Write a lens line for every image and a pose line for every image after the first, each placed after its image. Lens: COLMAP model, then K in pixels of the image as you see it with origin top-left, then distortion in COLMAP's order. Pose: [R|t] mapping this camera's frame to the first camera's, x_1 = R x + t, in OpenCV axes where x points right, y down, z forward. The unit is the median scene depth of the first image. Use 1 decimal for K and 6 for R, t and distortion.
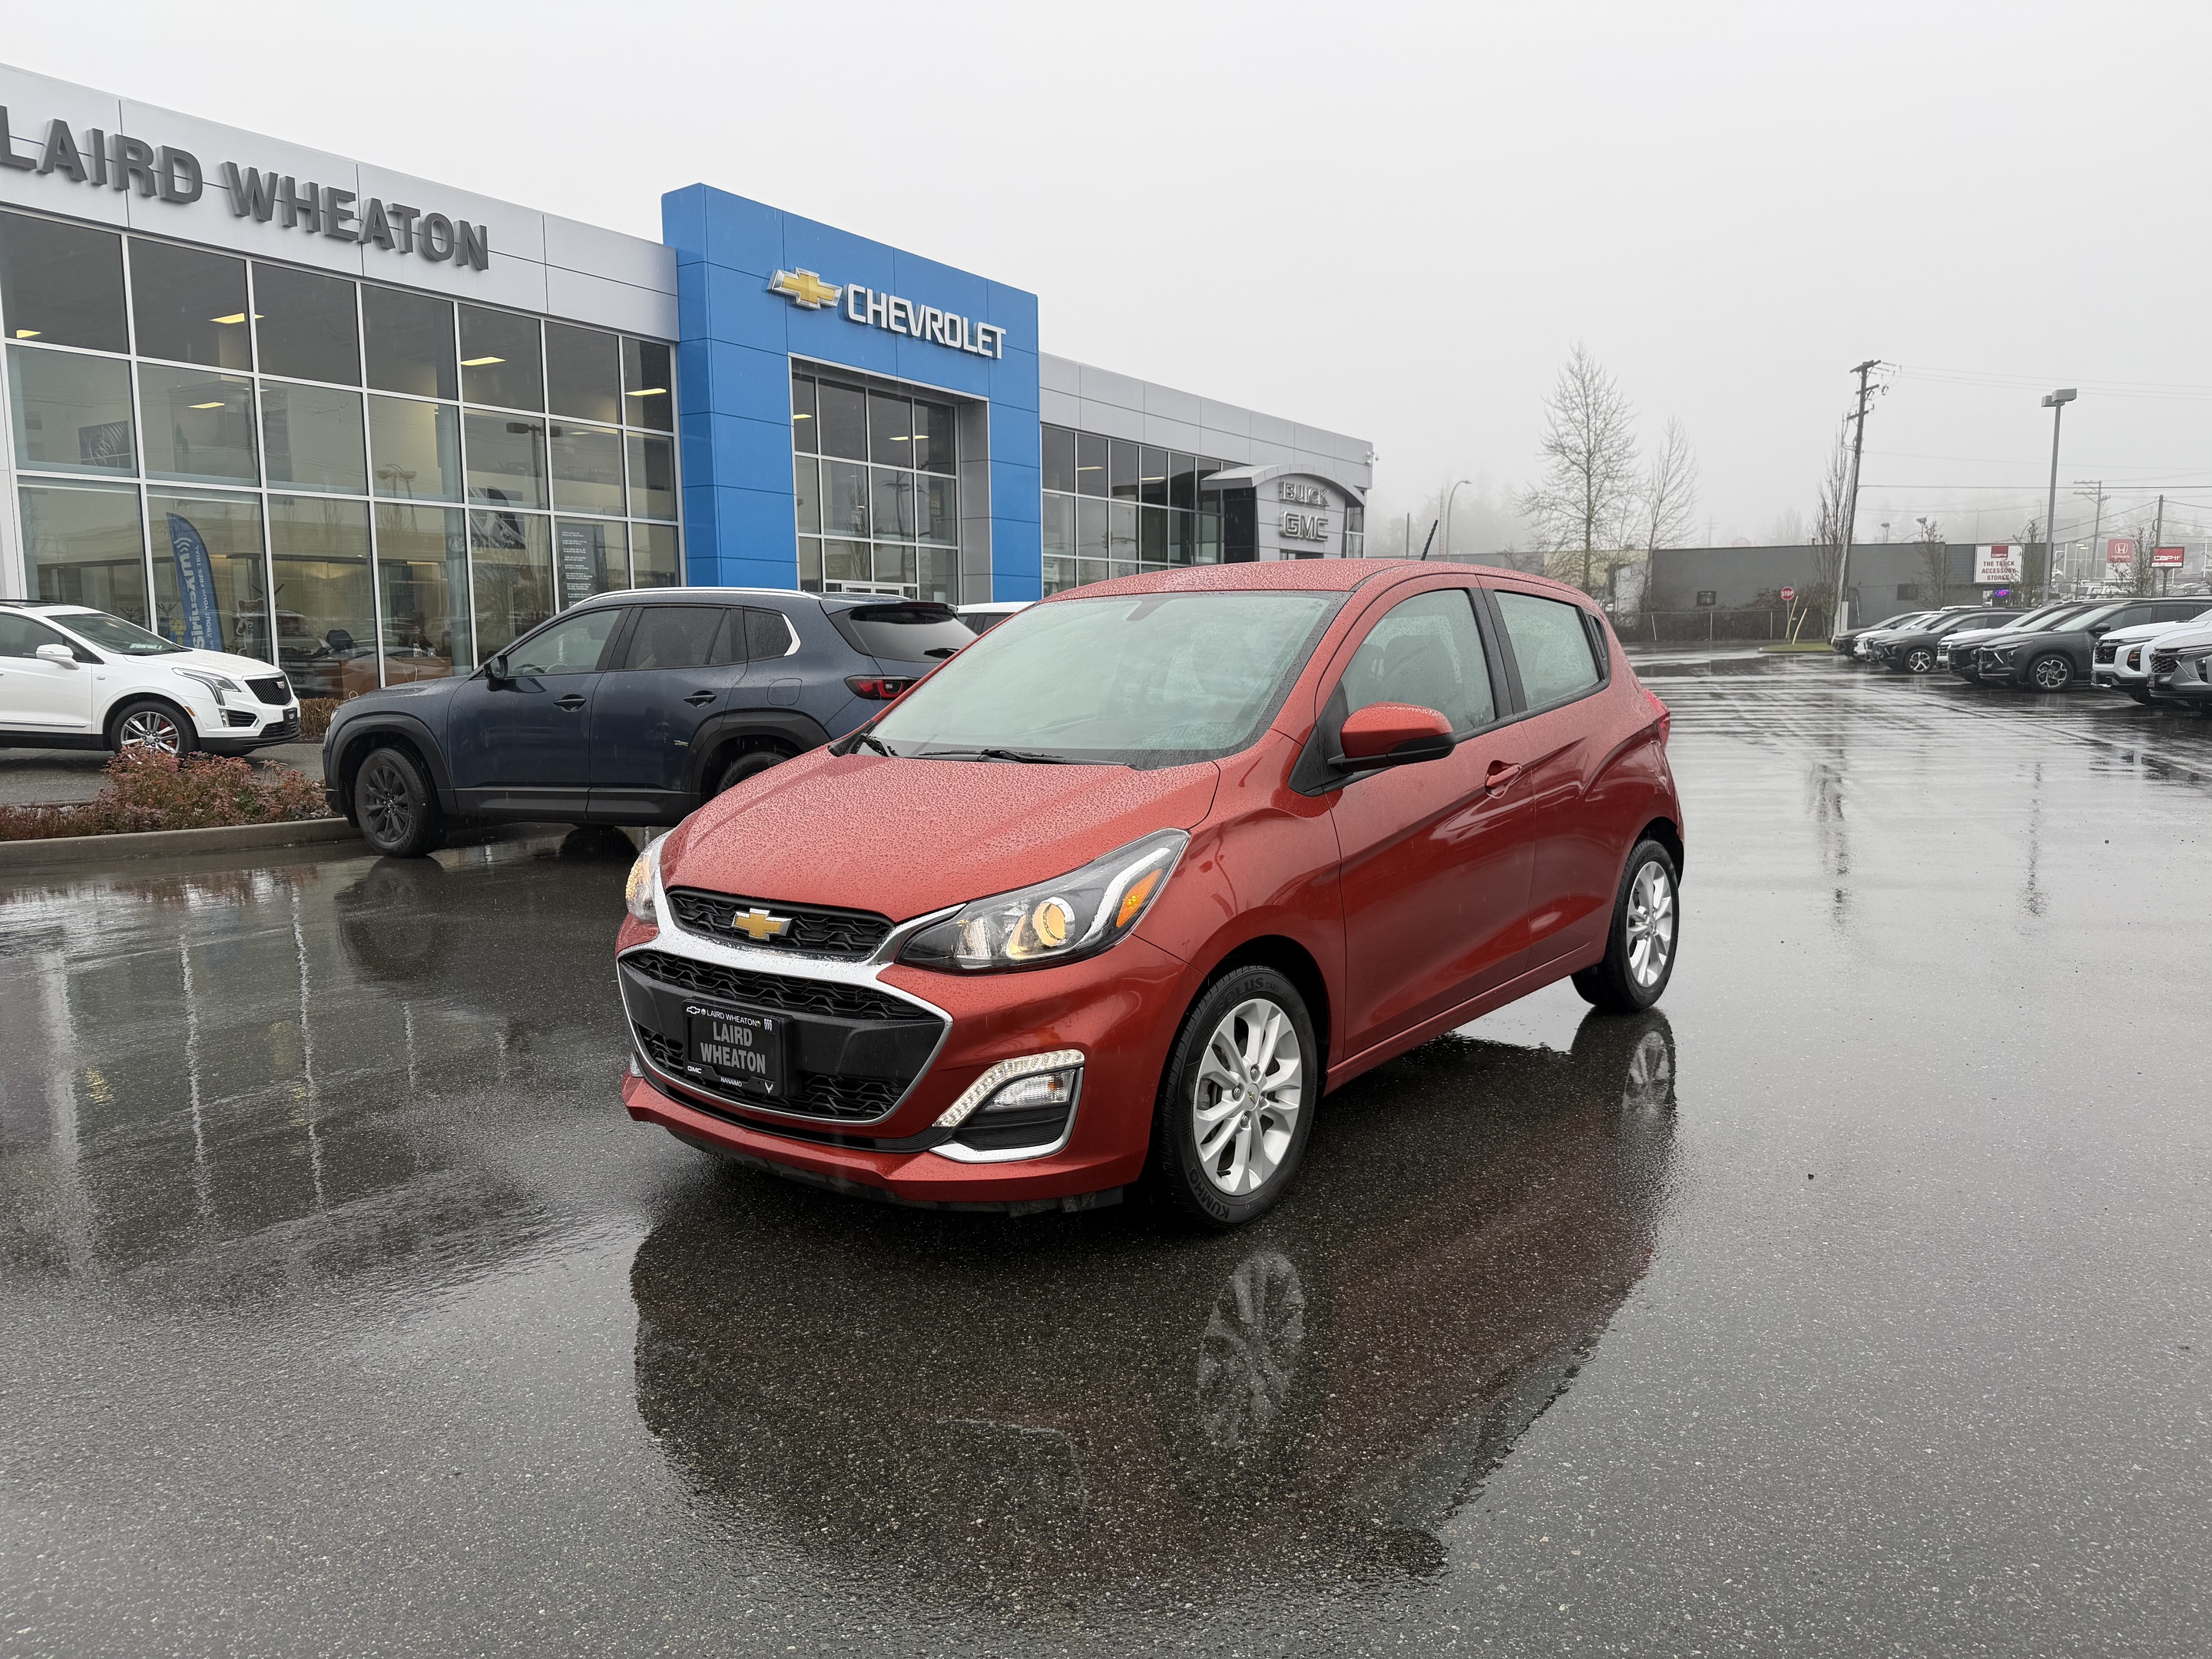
lens RADIAL K [[1688.7, 0, 1106.0], [0, 1688.7, 829.5], [0, 0, 1]] dist [0.008700, -0.016815]
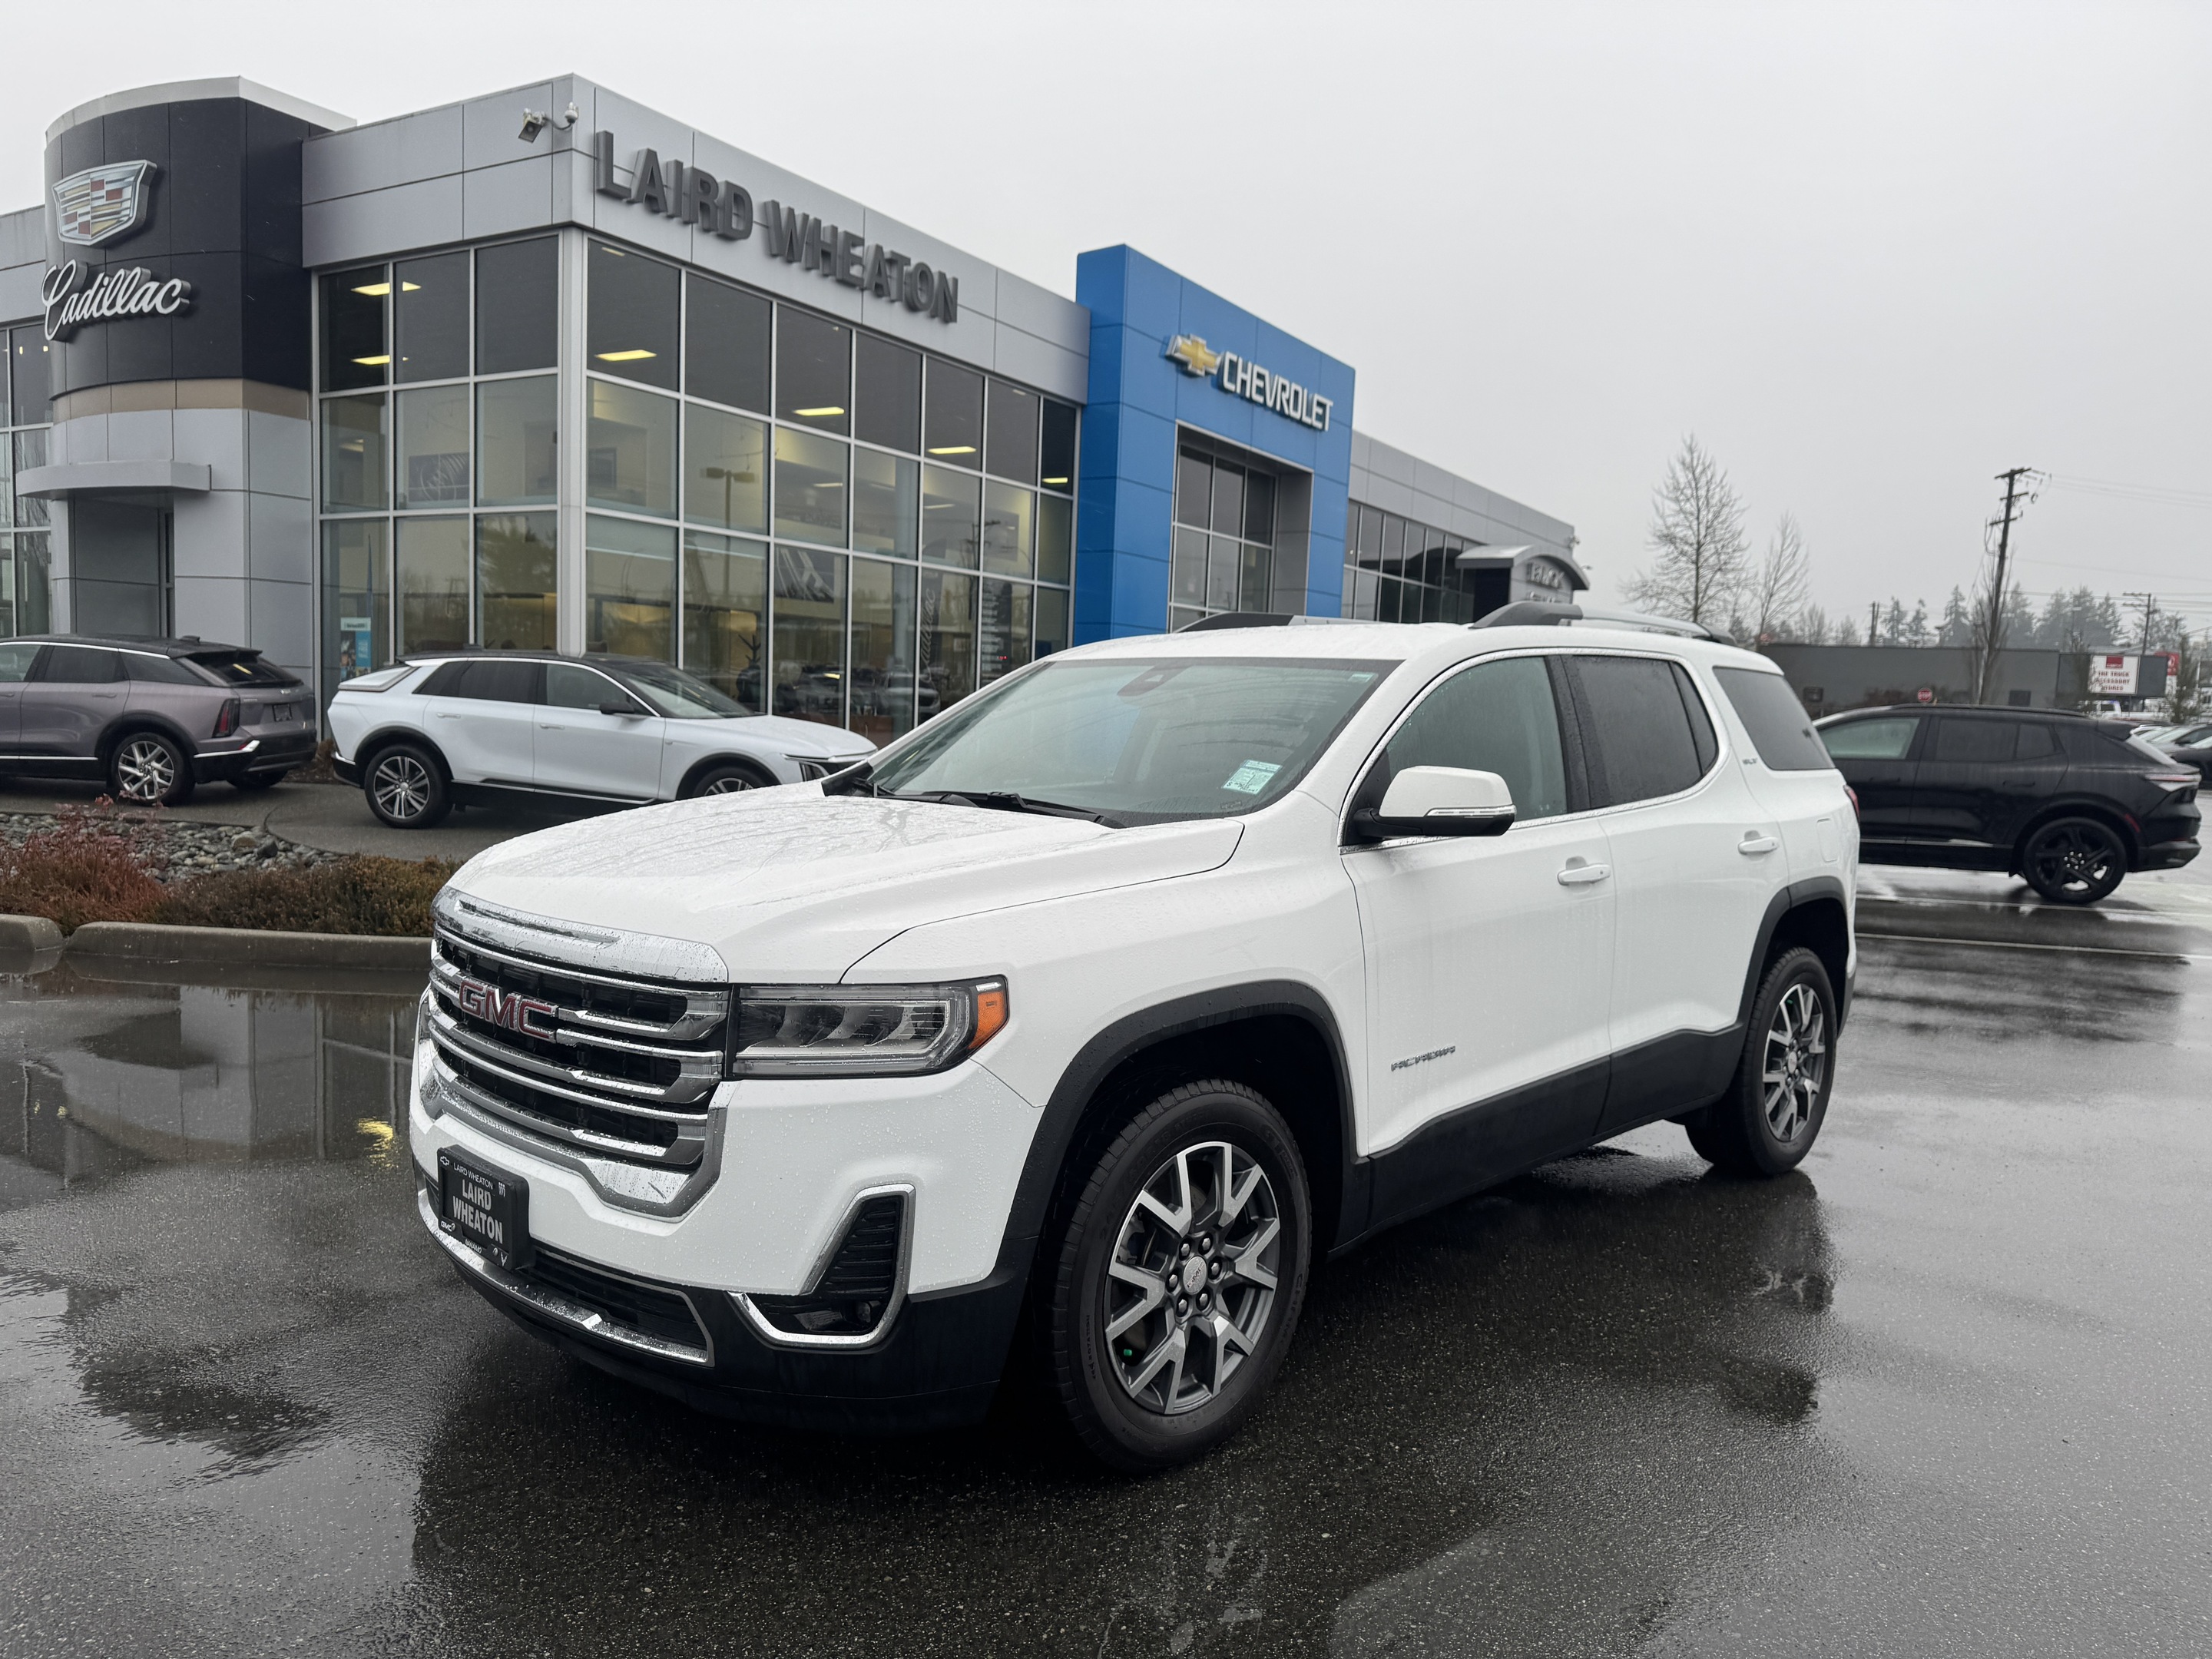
lens RADIAL K [[1694.4, 0, 1114.3], [0, 1694.4, 828.5], [0, 0, 1]] dist [0.042428, -0.077429]
pose [[0.998836, 0.043689, 0.020425, -0.219794], [-0.042878, 0.998336, -0.038569, -0.003744], [-0.022076, 0.037648, 0.999047, 0.020928]]
